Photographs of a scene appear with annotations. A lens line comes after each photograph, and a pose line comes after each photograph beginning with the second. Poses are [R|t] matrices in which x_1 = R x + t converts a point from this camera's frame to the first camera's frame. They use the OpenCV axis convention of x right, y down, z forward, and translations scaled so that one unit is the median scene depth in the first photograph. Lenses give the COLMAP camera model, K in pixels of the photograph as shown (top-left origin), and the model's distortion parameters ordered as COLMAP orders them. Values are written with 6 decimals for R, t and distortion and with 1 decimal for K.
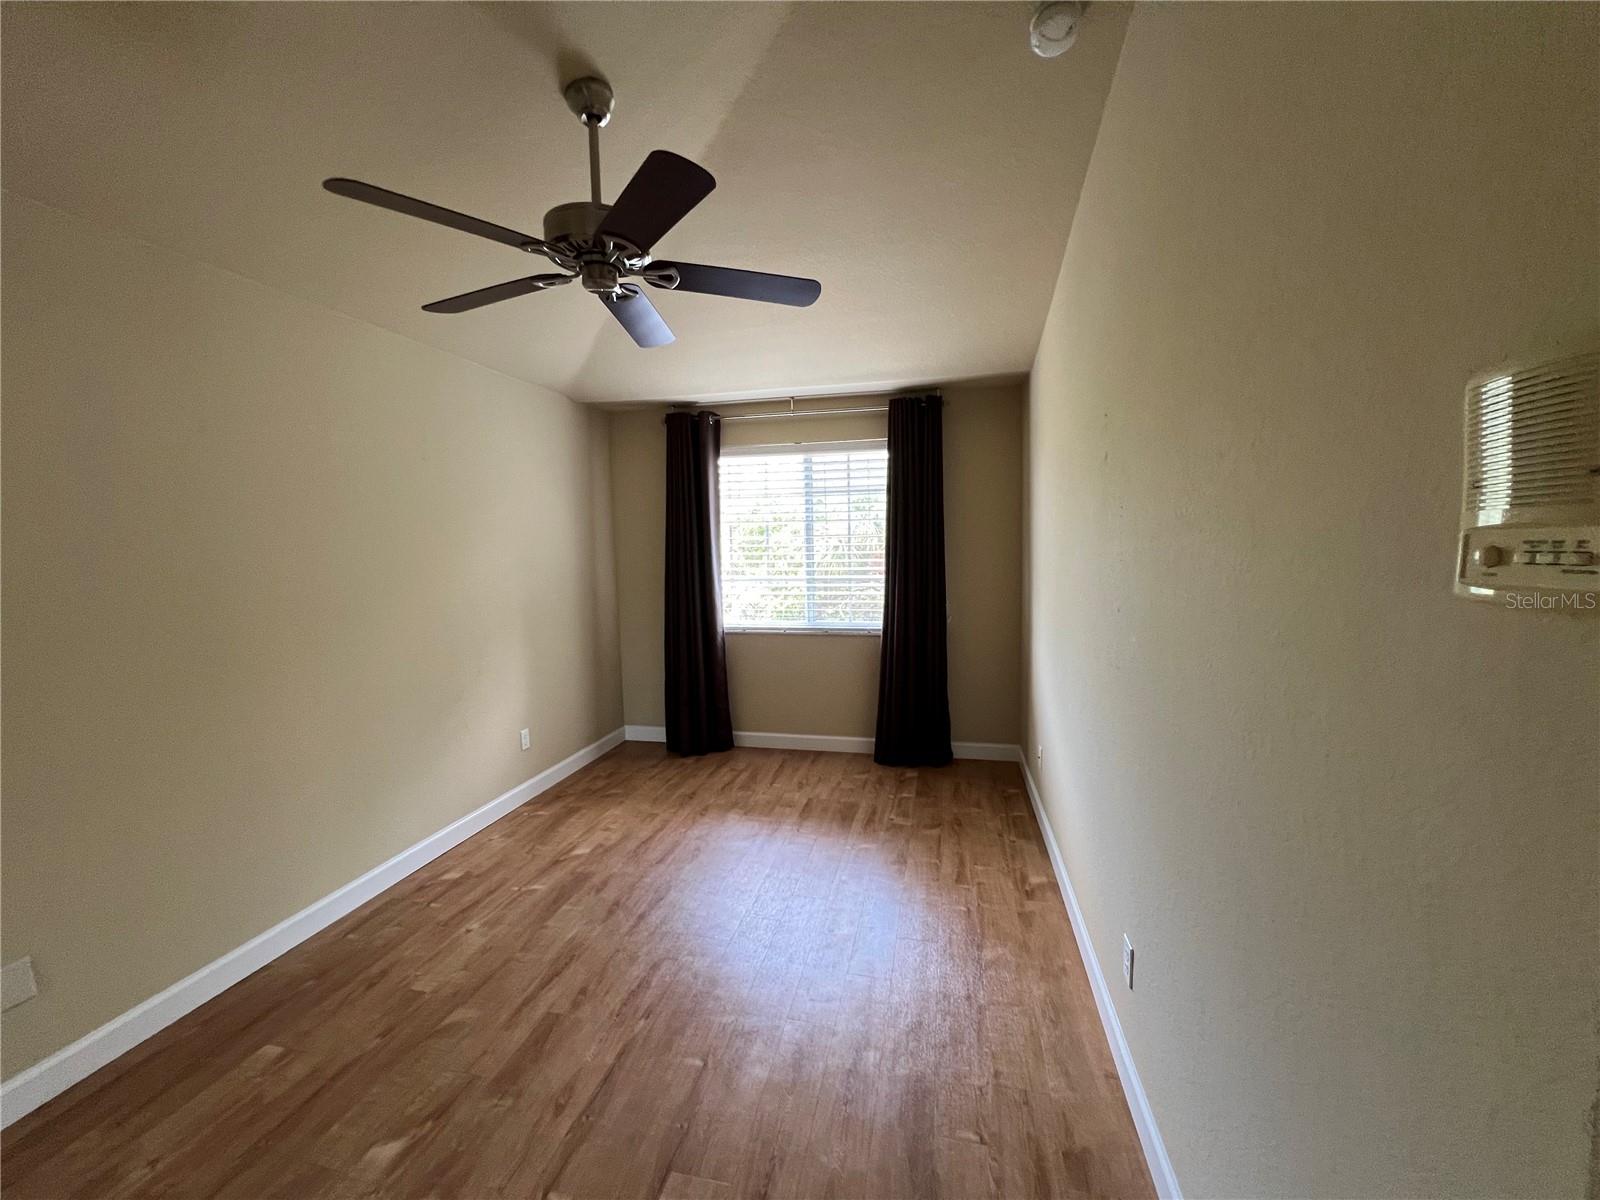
lens RADIAL K [[643.0, 0, 801.1], [0, 643.0, 599.1], [0, 0, 1]] dist [-0.001680, 0.000409]
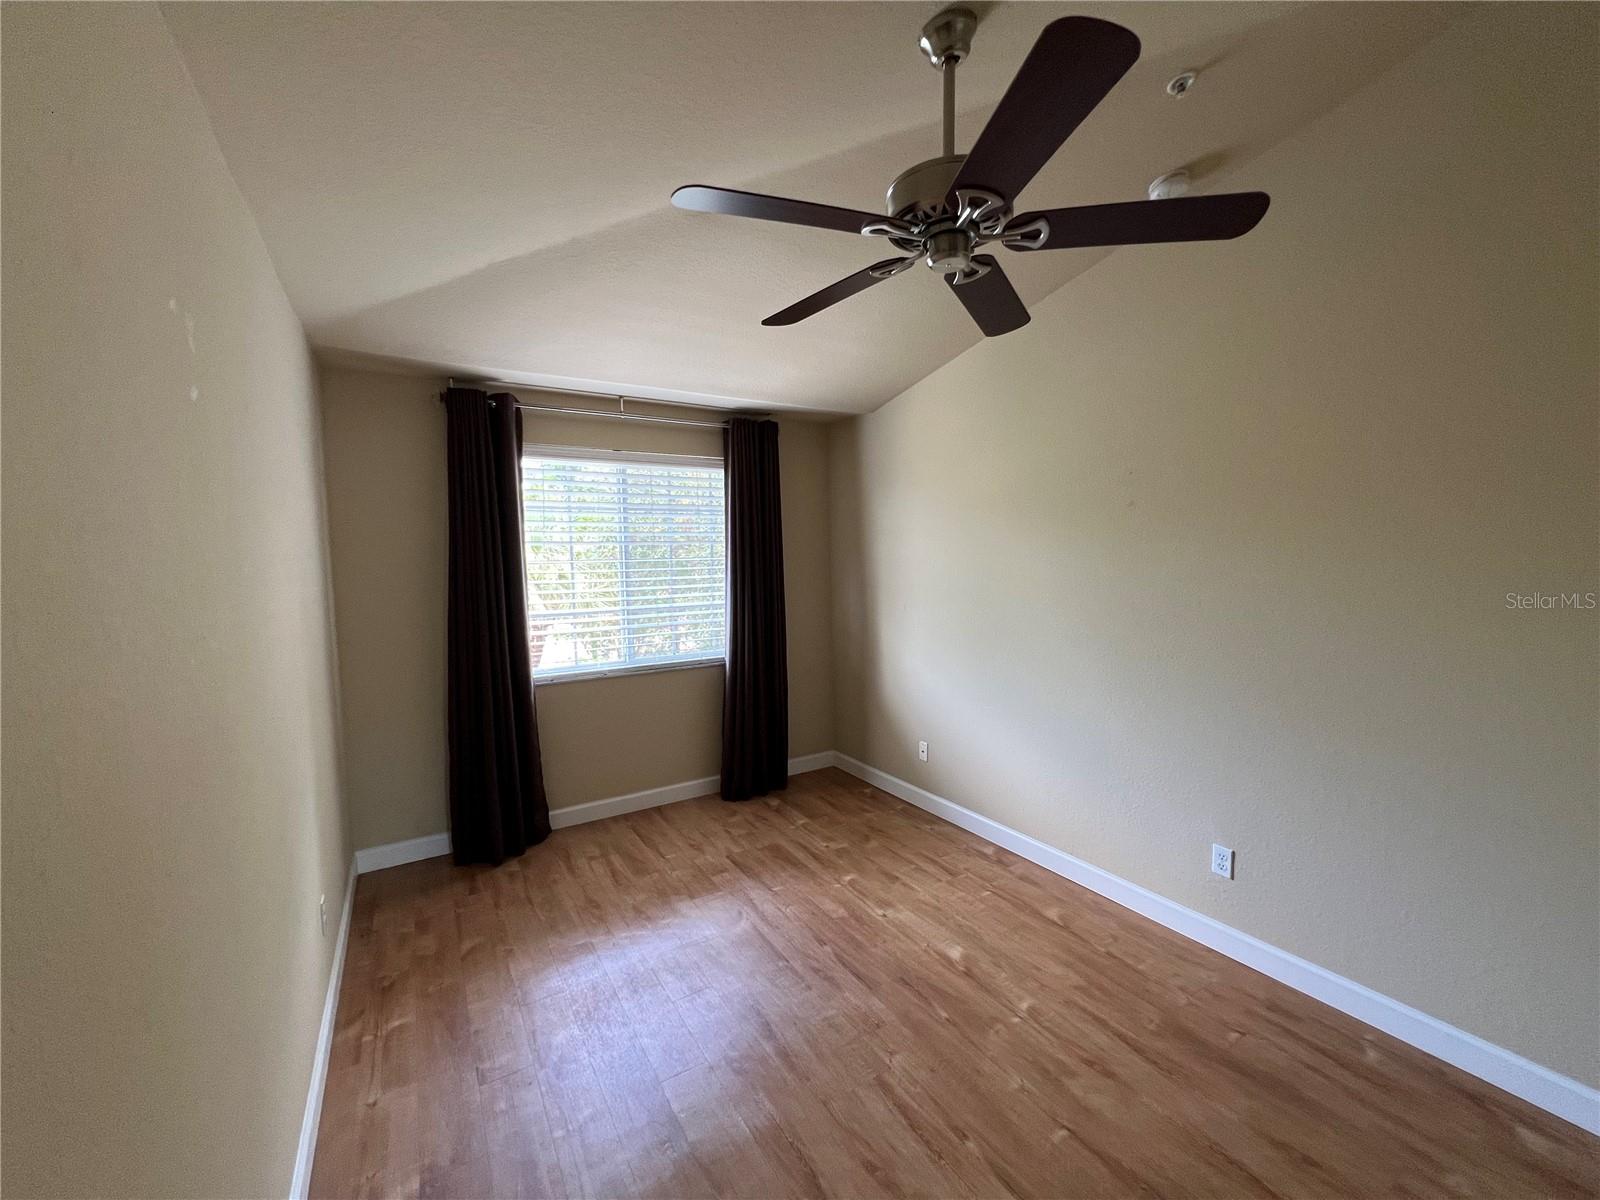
lens RADIAL K [[643.0, 0, 796.3], [0, 643.0, 599.2], [0, 0, 1]] dist [-0.001680, 0.000409]
pose [[0.713947, -0.043850, 0.698825, -0.467053], [0.065515, 0.997842, -0.004320, -0.029537], [-0.697128, 0.048868, 0.715279, 0.254055]]
